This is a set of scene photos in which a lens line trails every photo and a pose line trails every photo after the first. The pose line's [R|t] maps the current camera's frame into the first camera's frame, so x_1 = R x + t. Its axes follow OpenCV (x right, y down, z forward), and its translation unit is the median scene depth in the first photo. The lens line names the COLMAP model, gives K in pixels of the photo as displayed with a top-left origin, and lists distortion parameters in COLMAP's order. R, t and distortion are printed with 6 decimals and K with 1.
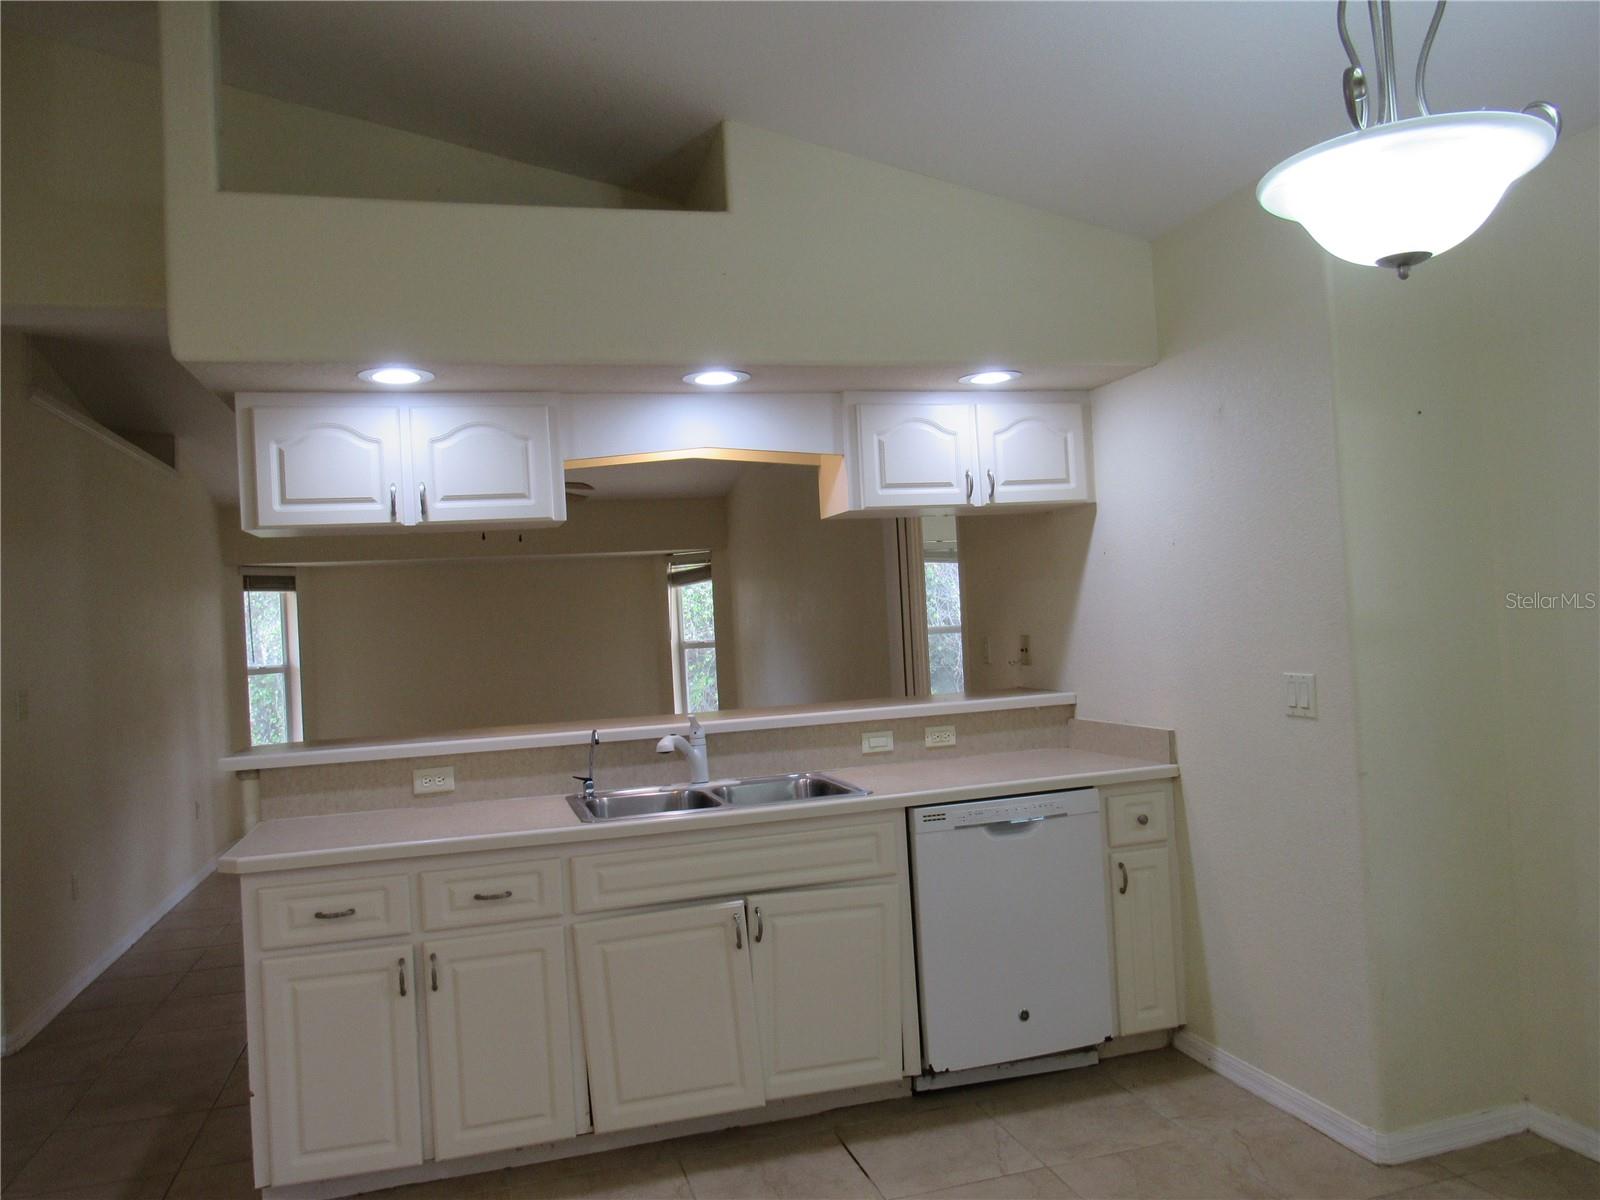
lens RADIAL K [[1151.0, 0, 809.7], [0, 1151.0, 604.3], [0, 0, 1]] dist [-0.014193, -0.000180]
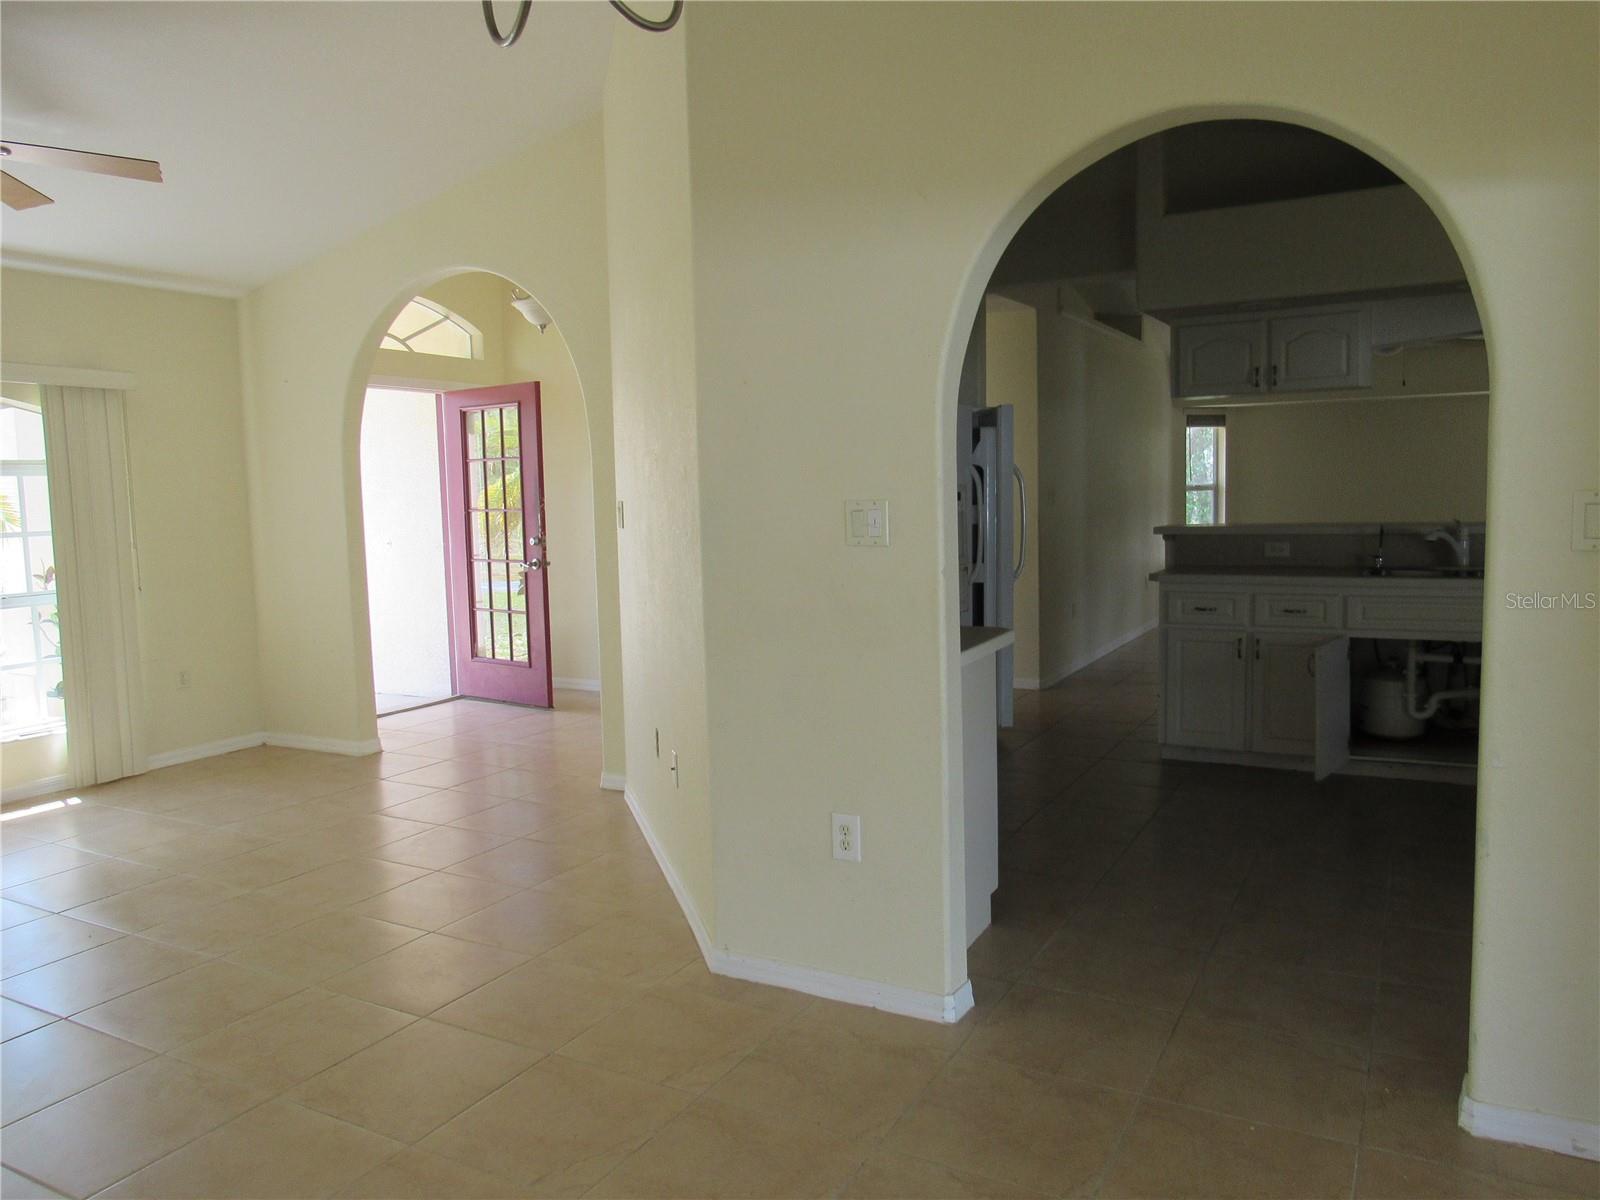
lens RADIAL K [[1151.0, 0, 809.7], [0, 1151.0, 604.3], [0, 0, 1]] dist [-0.014193, -0.000180]
pose [[0.707244, 0.105023, -0.699125, 0.390485], [-0.000698, 0.989008, 0.147863, -0.012223], [0.706969, -0.104087, 0.699543, -0.682065]]
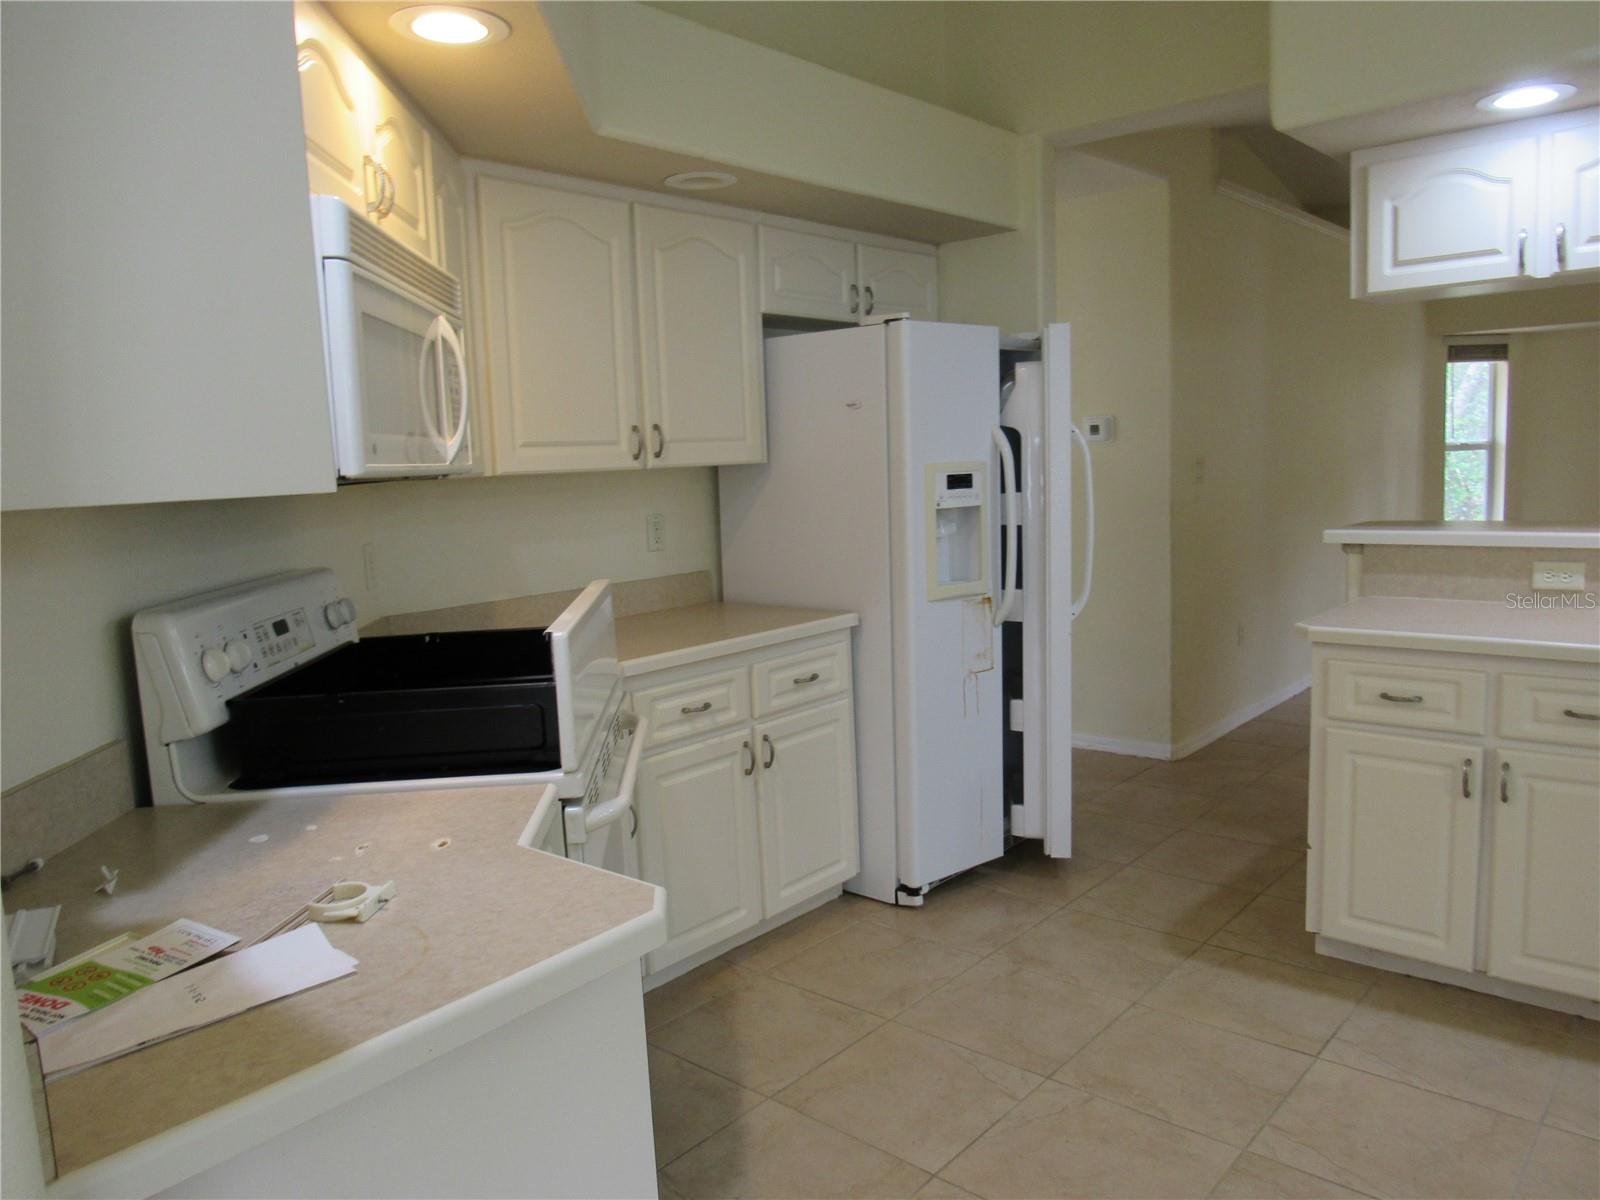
lens RADIAL K [[1151.0, 0, 809.7], [0, 1151.0, 604.3], [0, 0, 1]] dist [-0.014193, -0.000180]
pose [[0.540882, 0.138574, -0.829604, 0.100037], [0.025009, 0.983249, 0.180543, 0.003377], [0.840726, -0.118400, 0.528357, 0.066584]]
